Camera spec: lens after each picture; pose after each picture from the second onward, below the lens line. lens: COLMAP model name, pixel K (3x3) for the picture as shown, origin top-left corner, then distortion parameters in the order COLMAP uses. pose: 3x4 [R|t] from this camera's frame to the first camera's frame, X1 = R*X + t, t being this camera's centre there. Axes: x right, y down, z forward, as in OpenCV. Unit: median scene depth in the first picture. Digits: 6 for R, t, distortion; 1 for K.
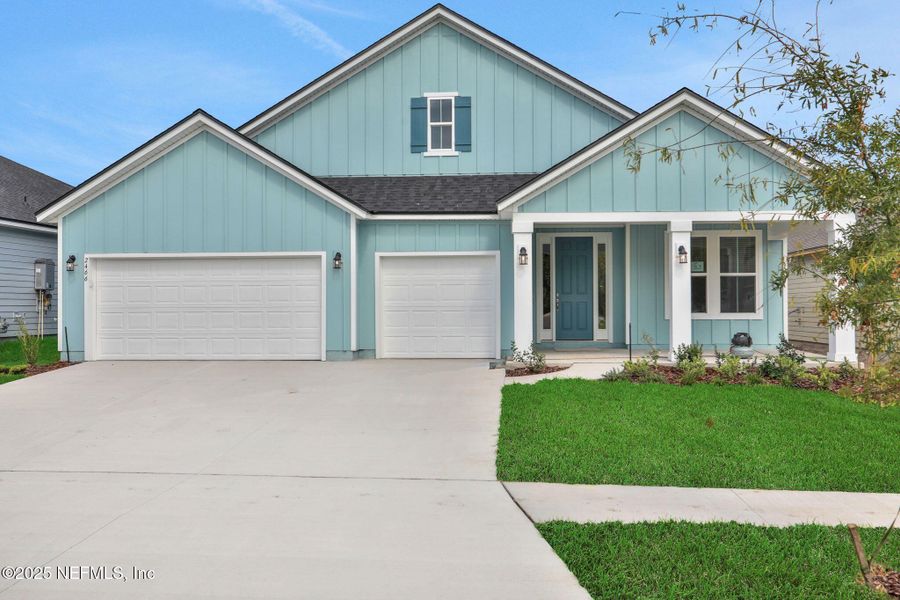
lens RADIAL K [[711.9, 0, 450.0], [0, 711.9, 300.0], [0, 0, 1]] dist [0.028960, -0.002805]
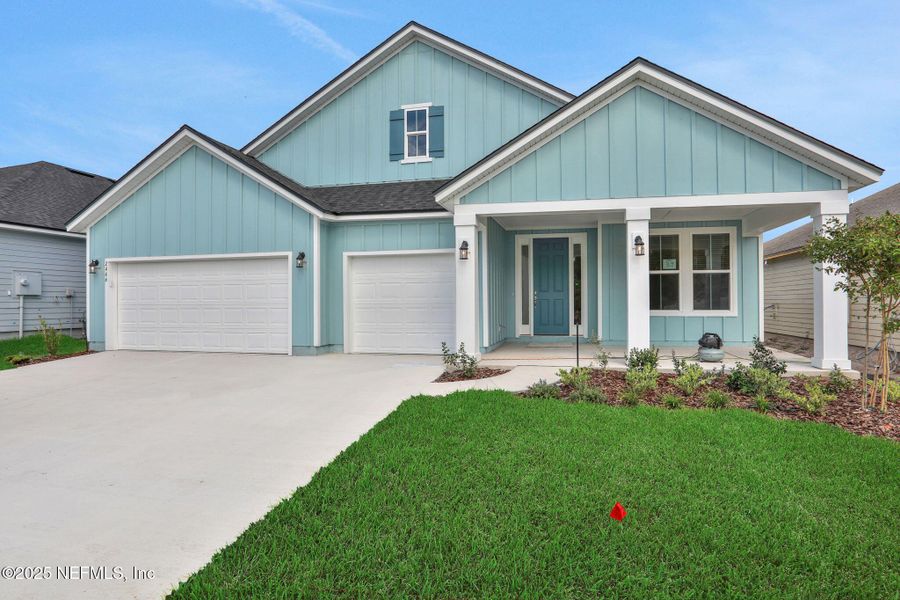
lens RADIAL K [[472.9, 0, 454.4], [0, 472.9, 299.2], [0, 0, 1]] dist [-0.029897, 0.000474]
pose [[0.989713, -0.001269, -0.143061, 0.154281], [0.001568, 0.999997, 0.001971, 0.001342], [0.143058, -0.002175, 0.989712, 0.329346]]
